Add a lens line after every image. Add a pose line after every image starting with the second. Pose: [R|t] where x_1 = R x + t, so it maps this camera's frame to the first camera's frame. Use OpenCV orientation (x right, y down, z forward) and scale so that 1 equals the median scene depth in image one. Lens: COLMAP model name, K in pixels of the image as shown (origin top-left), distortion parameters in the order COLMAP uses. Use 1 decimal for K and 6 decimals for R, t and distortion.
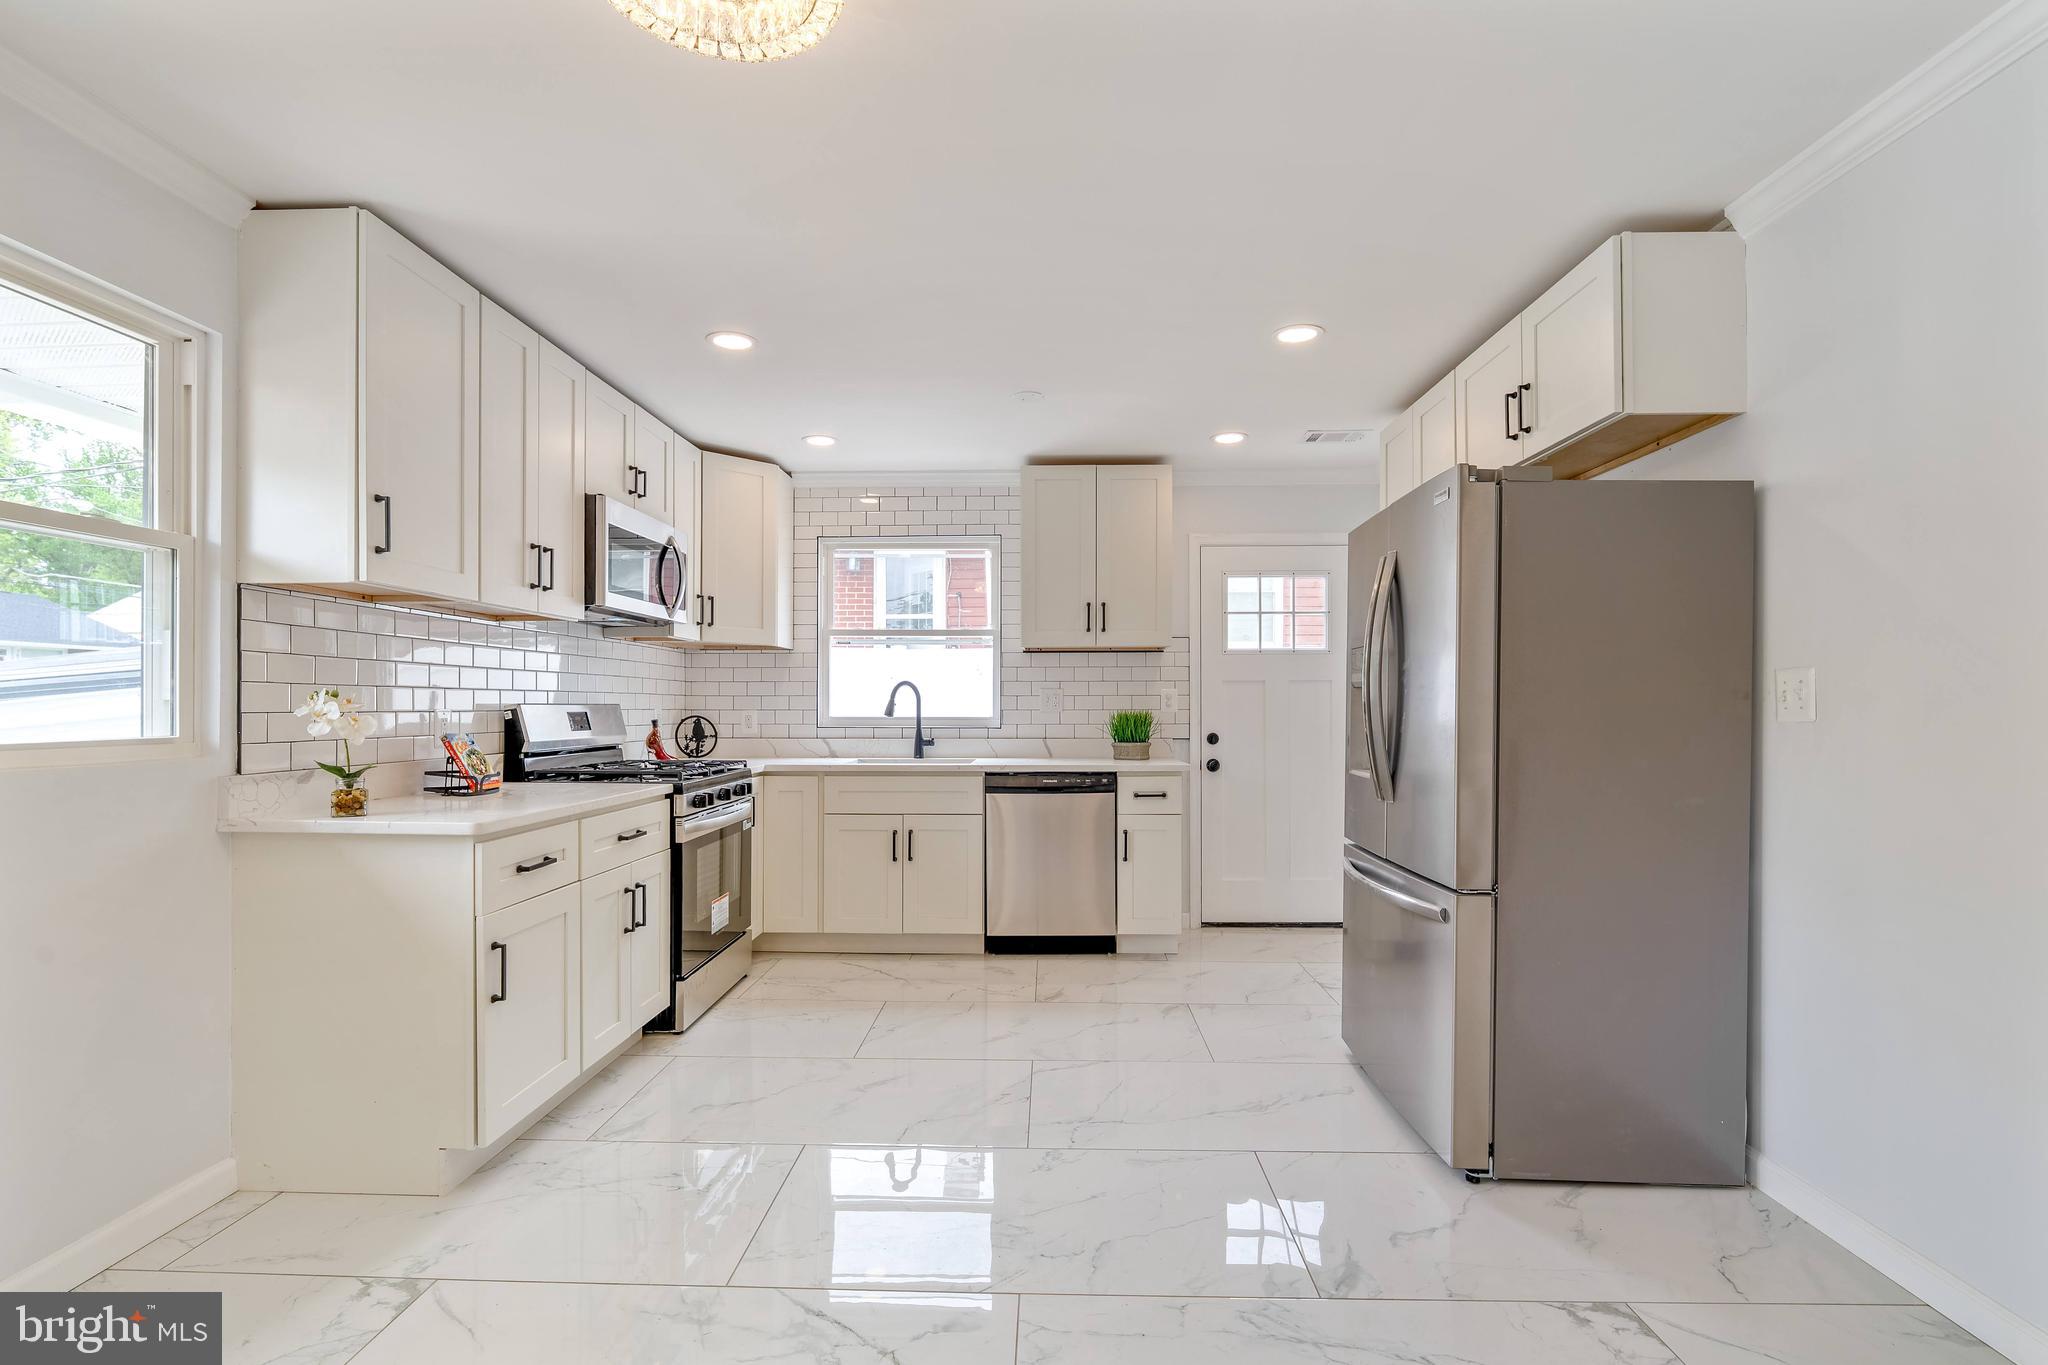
lens RADIAL K [[918.2, 0, 1023.5], [0, 918.2, 701.9], [0, 0, 1]] dist [-0.010314, 0.004145]
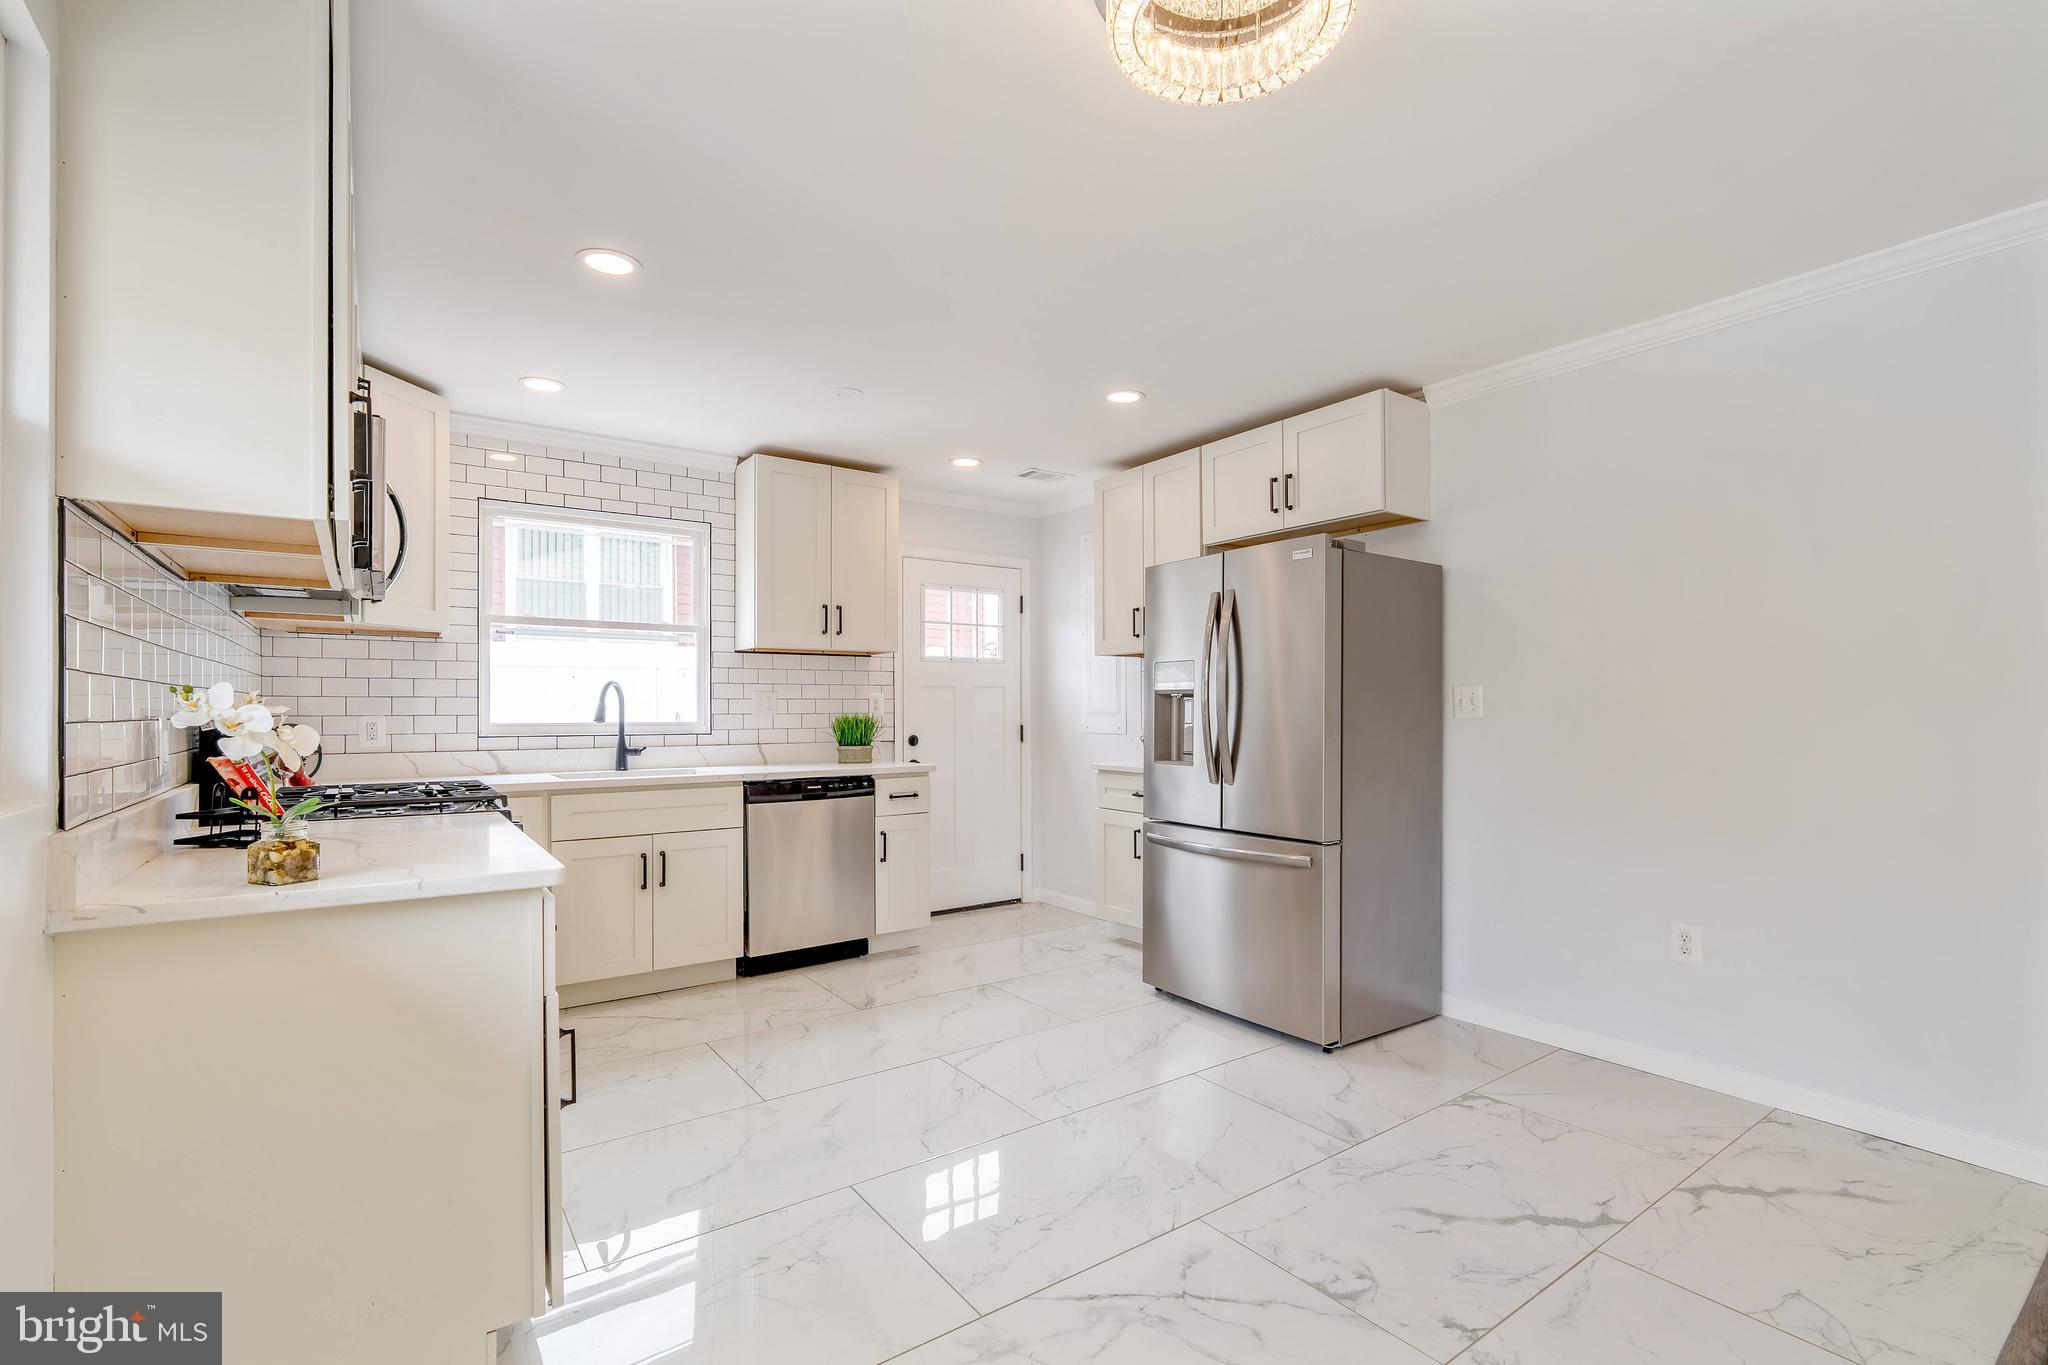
lens RADIAL K [[918.2, 0, 1025.2], [0, 918.2, 706.9], [0, 0, 1]] dist [-0.010314, 0.004145]
pose [[0.796016, -0.000091, 0.605276, -0.380955], [-0.000512, 1.000000, 0.000824, 0.000511], [-0.605275, -0.000966, 0.796016, 0.093403]]
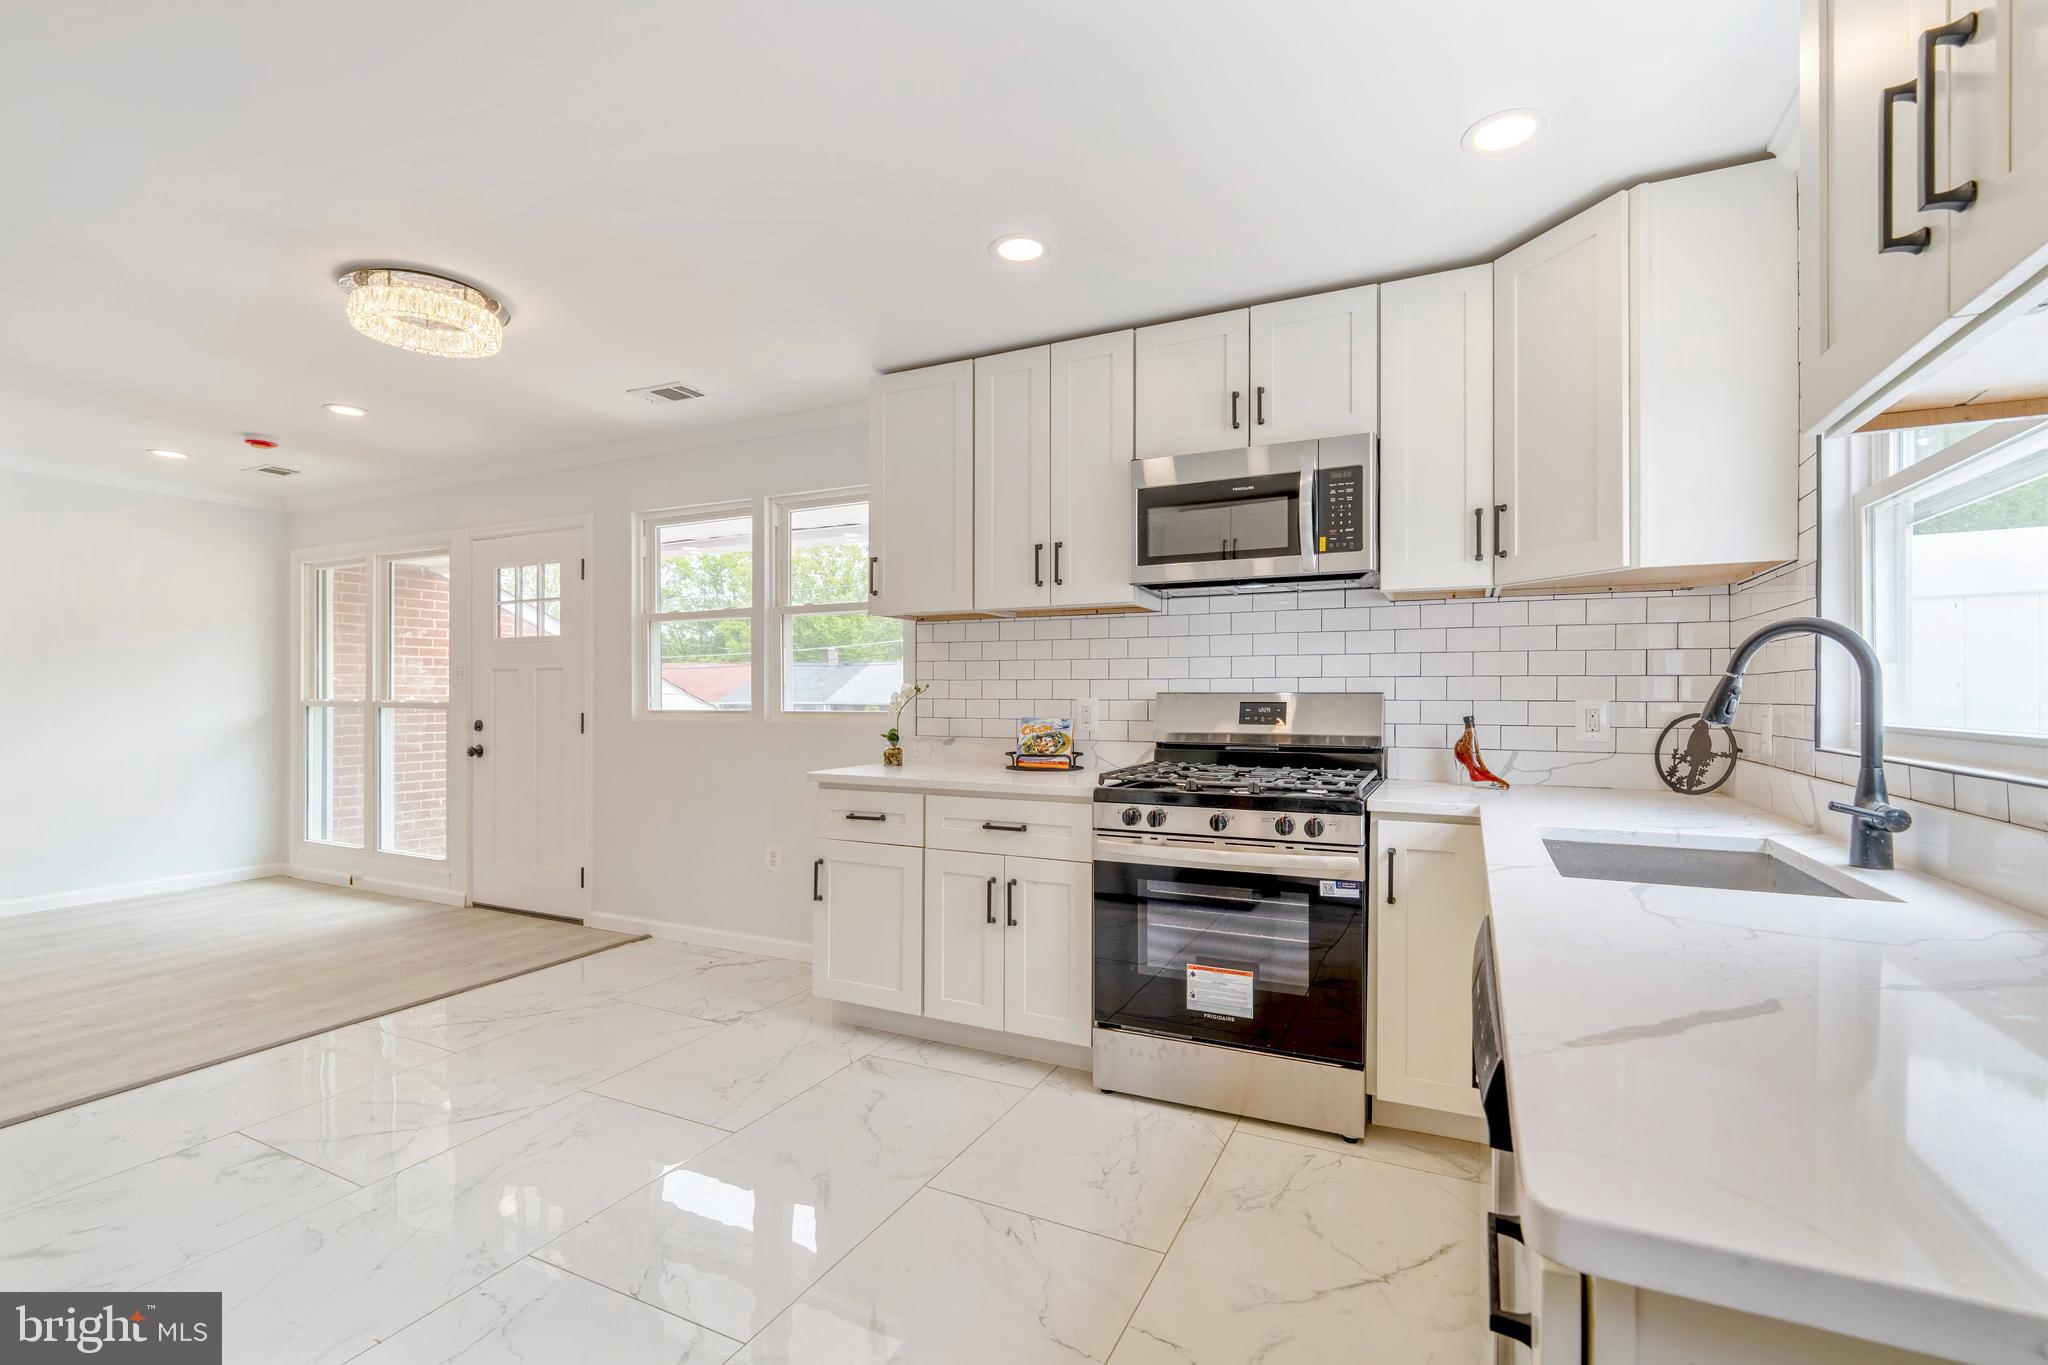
lens RADIAL K [[918.2, 0, 1030.6], [0, 918.2, 693.9], [0, 0, 1]] dist [-0.010314, 0.004145]
pose [[-0.411951, 0.000174, -0.911206, 0.313872], [0.003869, 0.999991, -0.001558, 0.003494], [0.911198, -0.004167, -0.411948, 0.993270]]
